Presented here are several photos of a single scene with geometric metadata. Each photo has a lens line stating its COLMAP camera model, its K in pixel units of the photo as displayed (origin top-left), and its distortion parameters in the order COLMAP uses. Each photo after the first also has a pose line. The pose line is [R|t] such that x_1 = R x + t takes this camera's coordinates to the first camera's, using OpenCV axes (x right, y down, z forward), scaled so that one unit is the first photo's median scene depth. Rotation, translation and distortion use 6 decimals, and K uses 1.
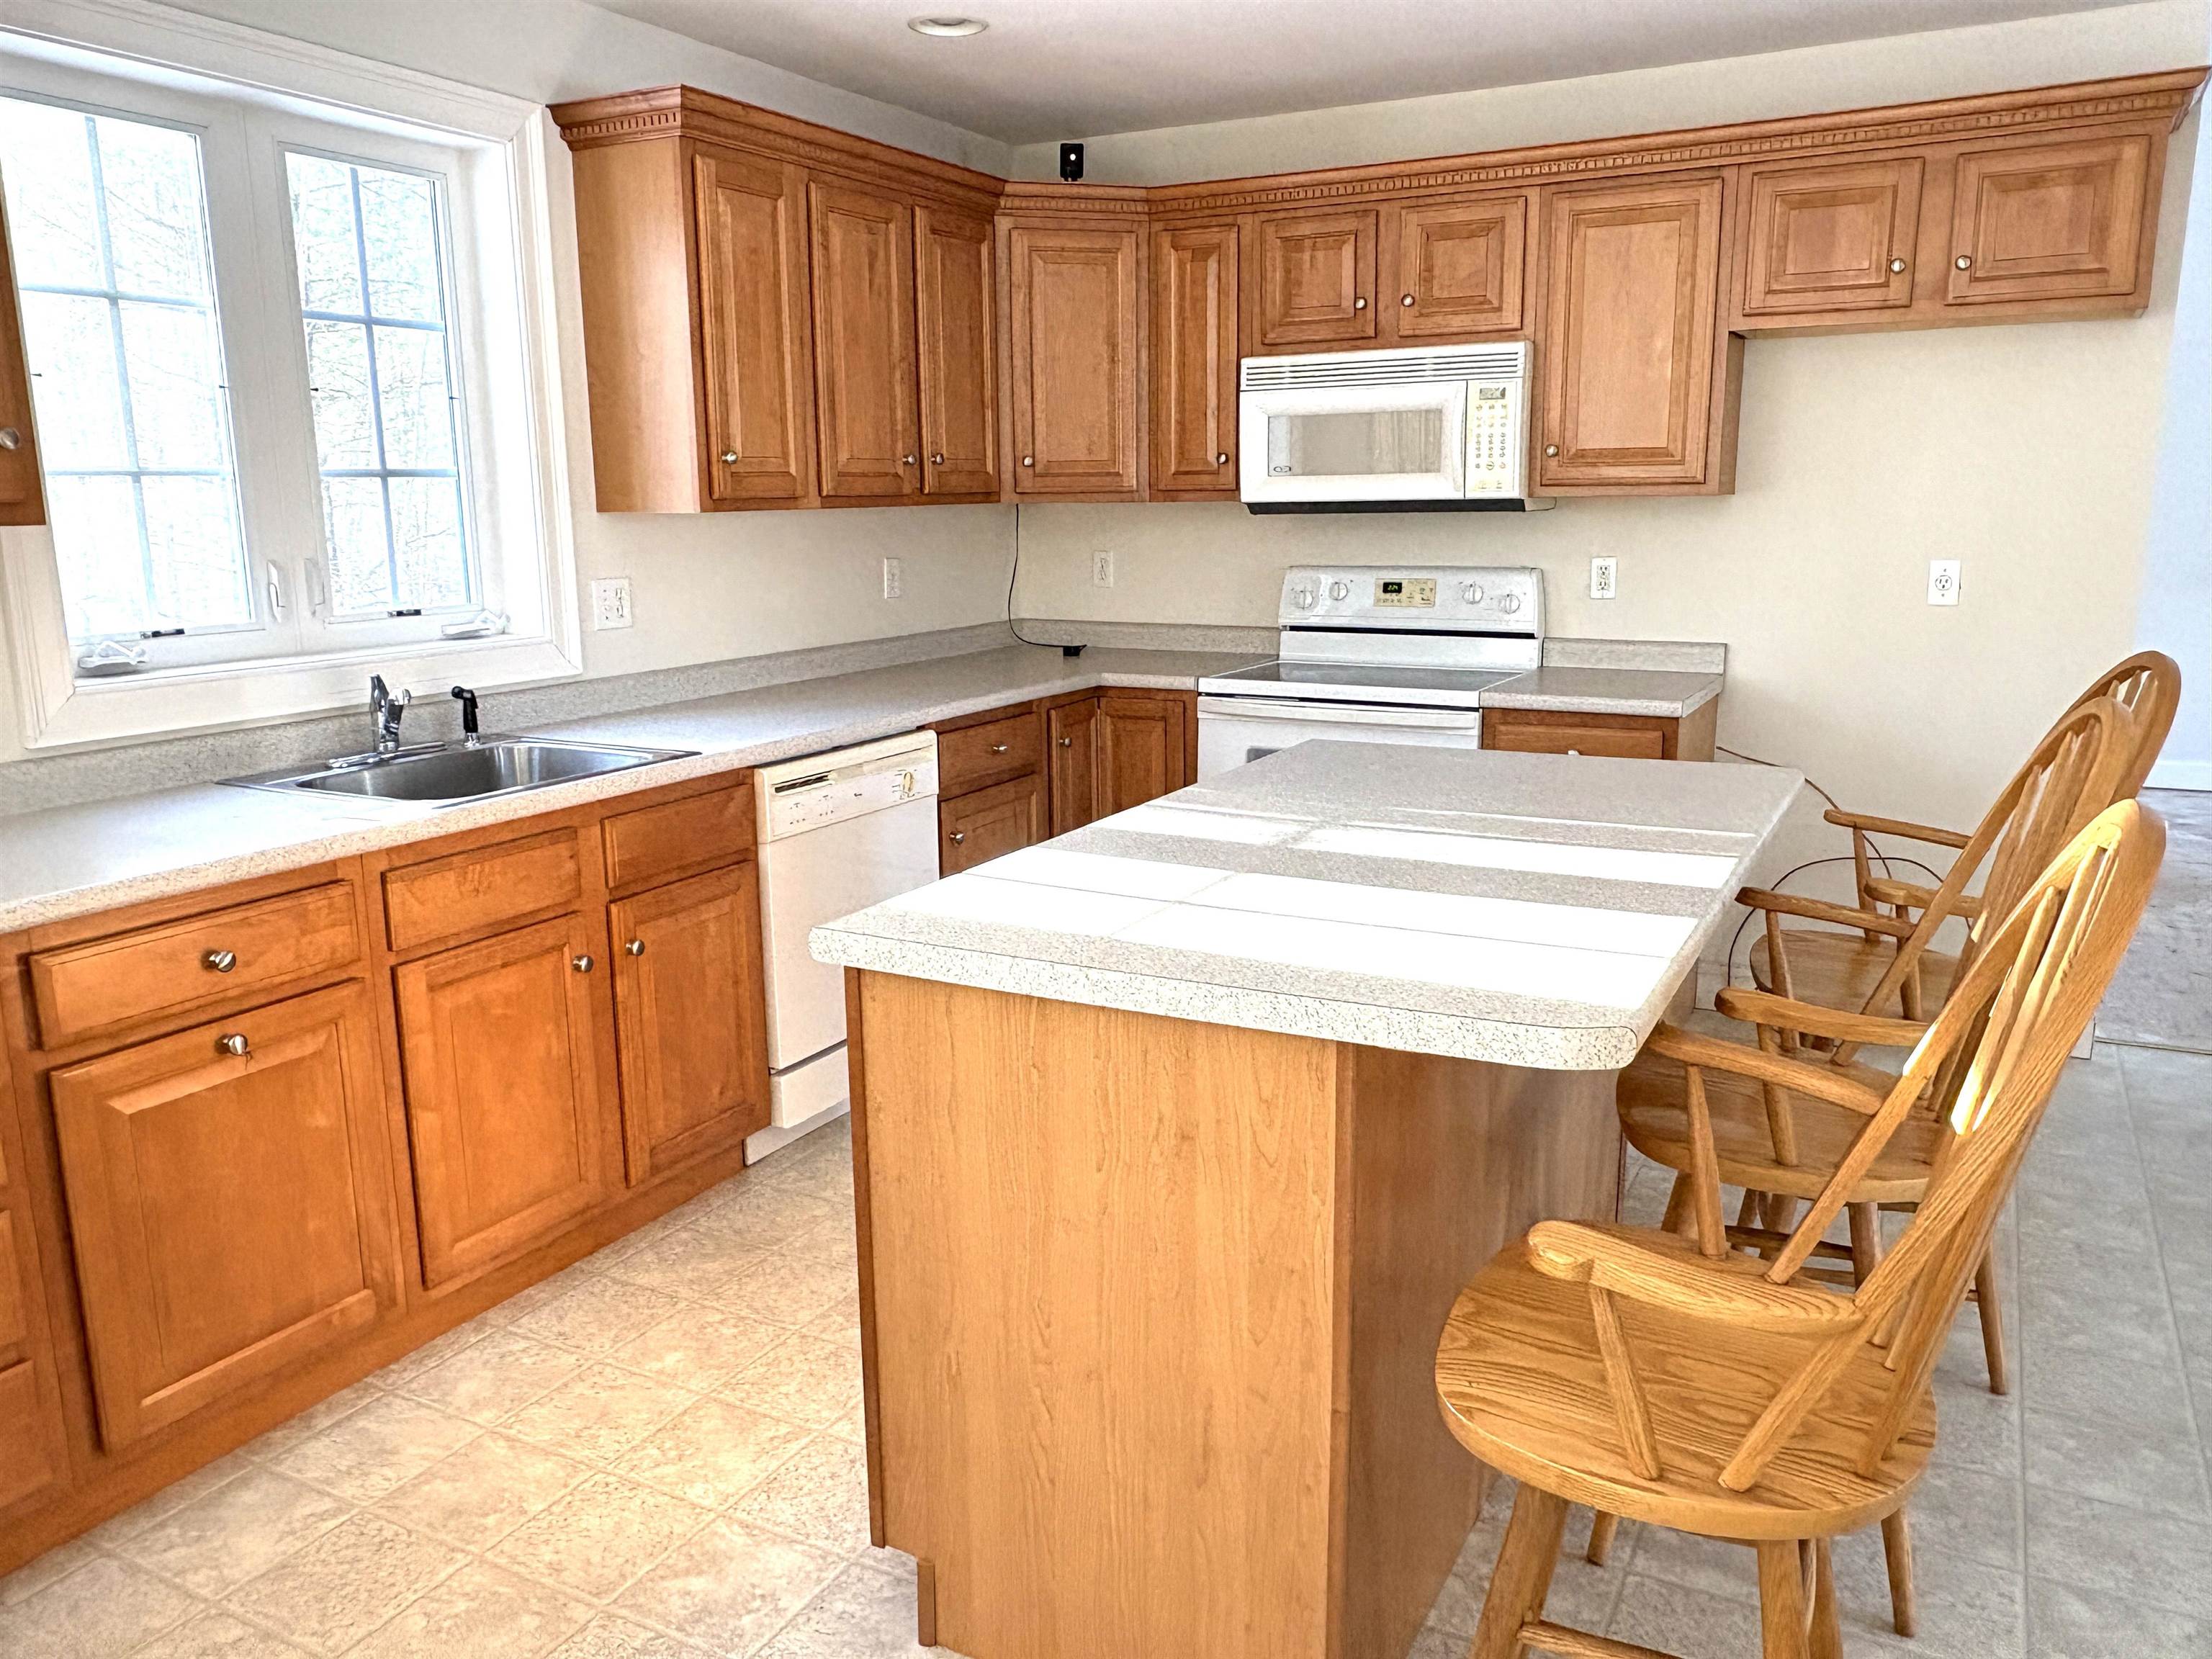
lens RADIAL K [[1680.4, 0, 1111.6], [0, 1680.4, 825.8], [0, 0, 1]] dist [-0.003993, -0.009624]
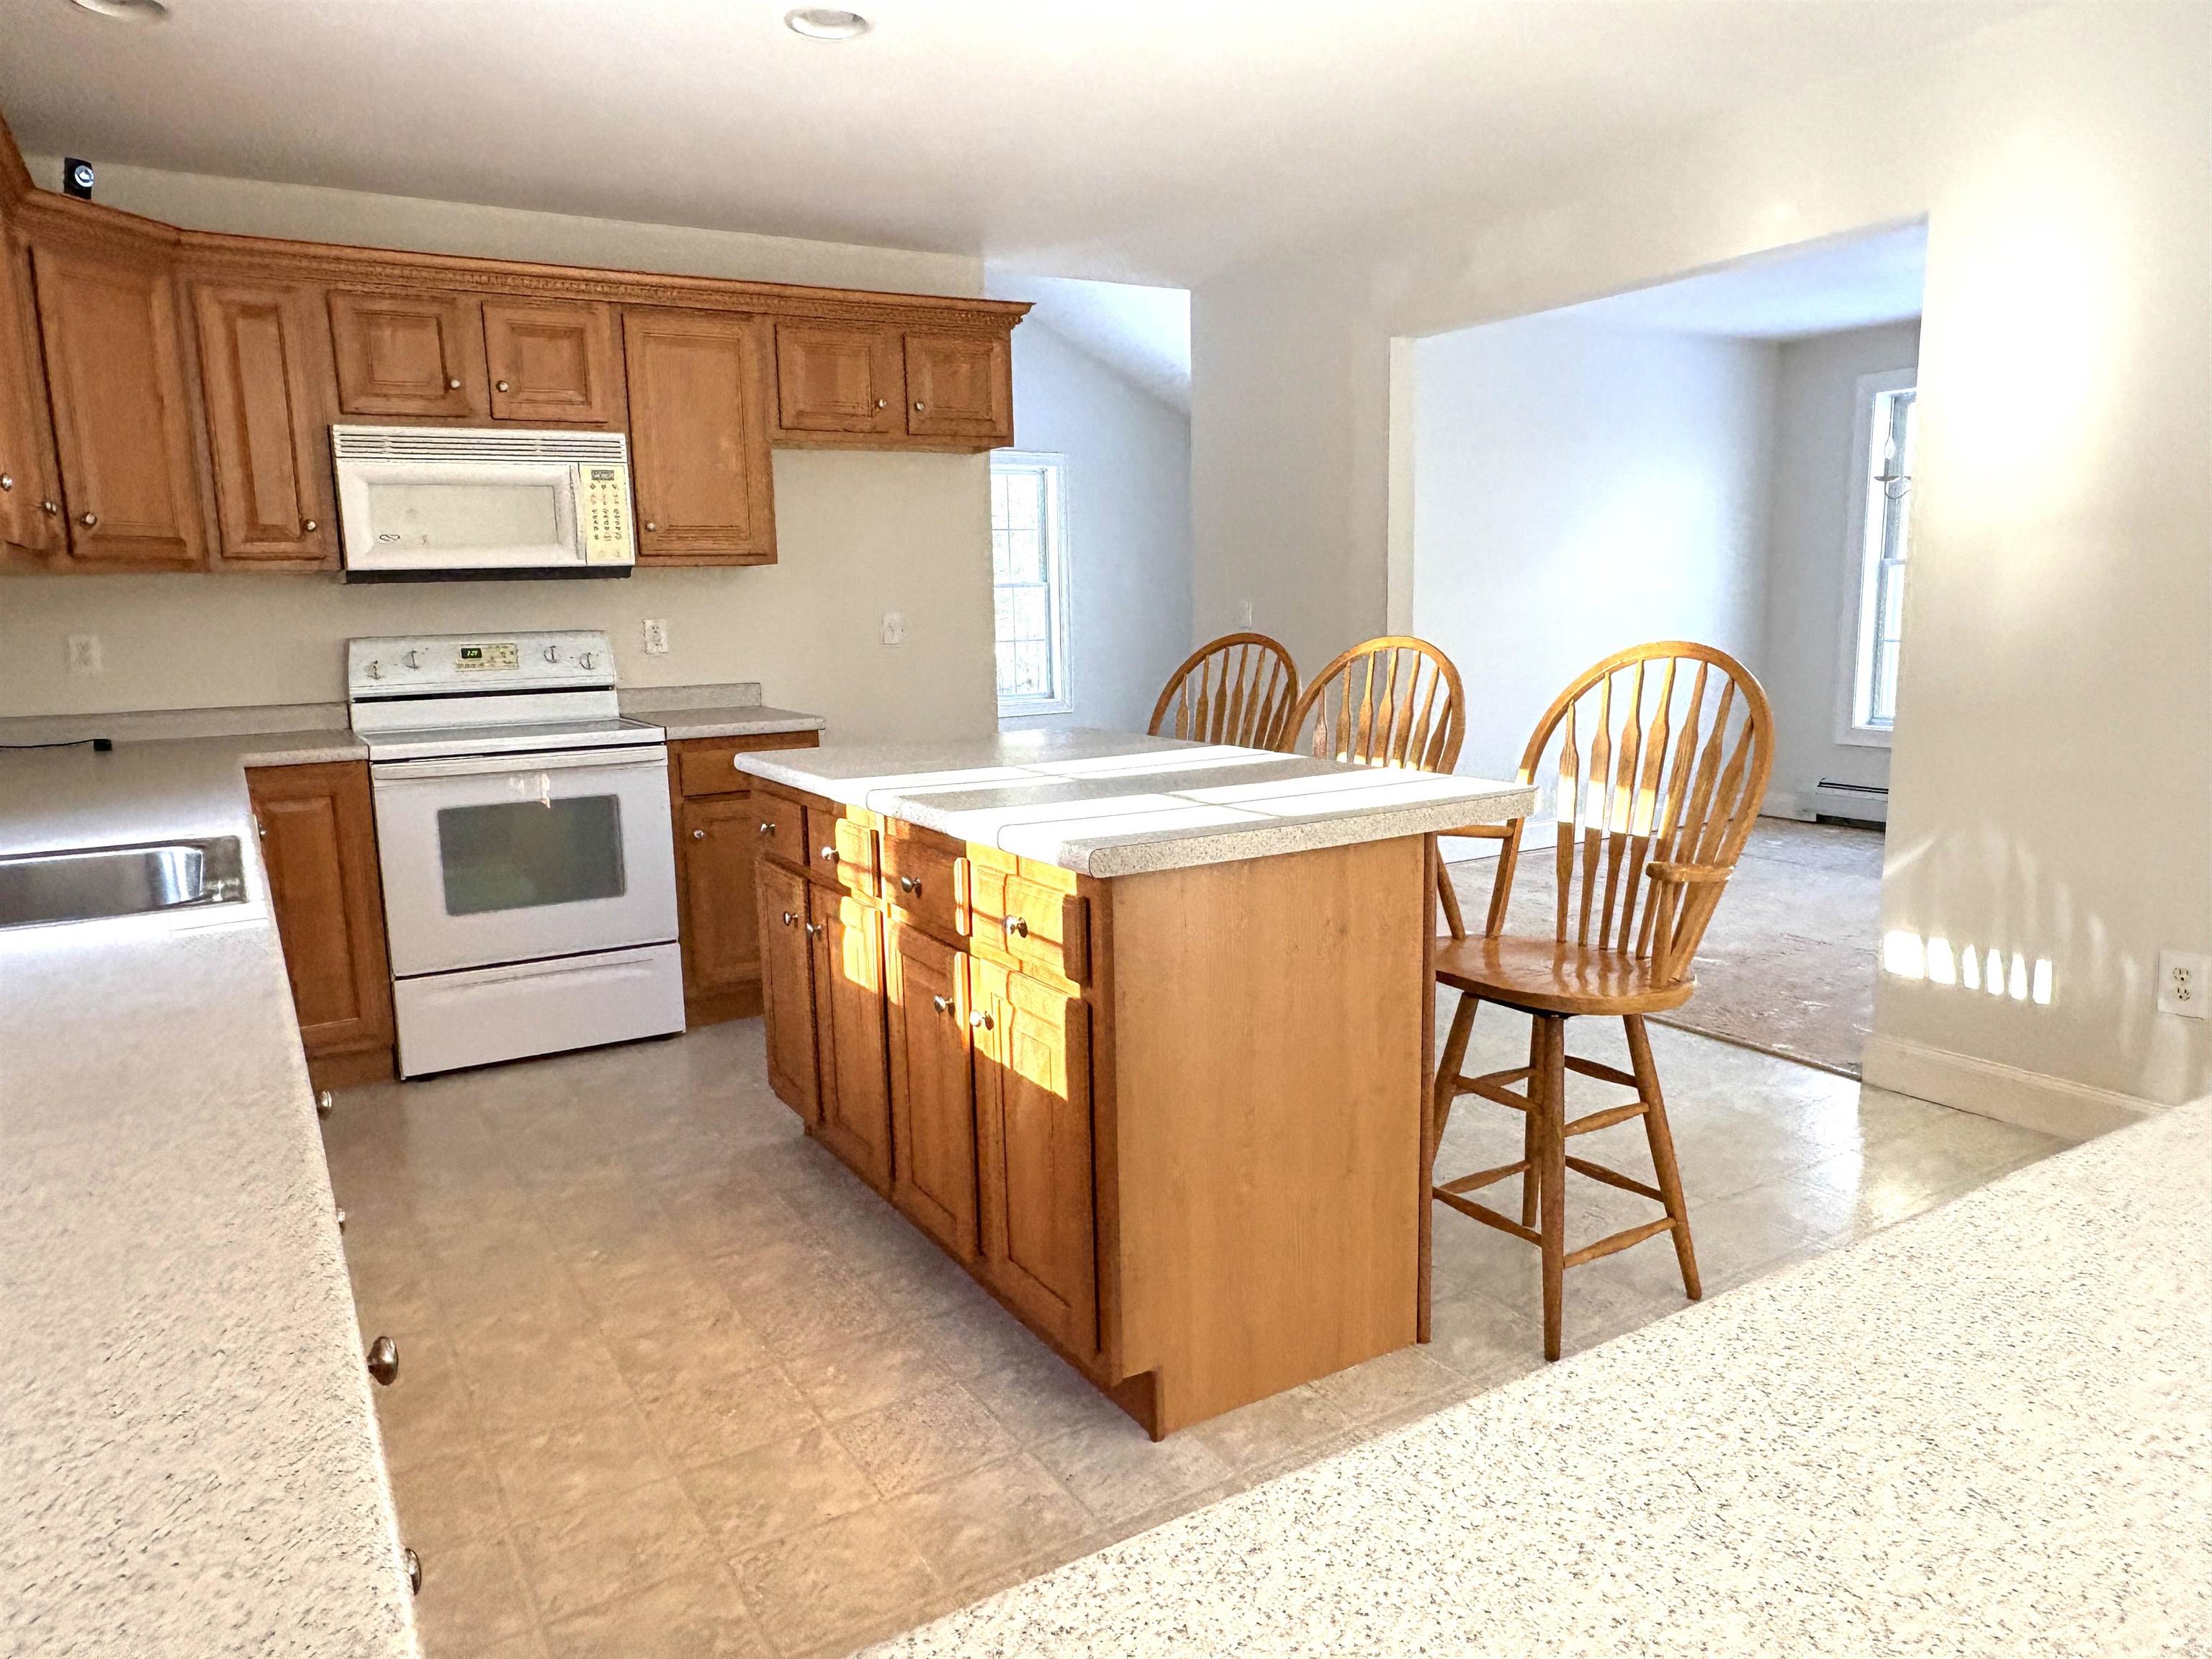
lens RADIAL K [[1485.2, 0, 1111.7], [0, 1485.2, 830.7], [0, 0, 1]] dist [-0.023835, 0.000069]
pose [[0.481266, -0.132529, 0.866498, -0.508400], [0.188222, 0.981071, 0.045512, 0.001929], [-0.856128, 0.141191, 0.497101, 0.226037]]
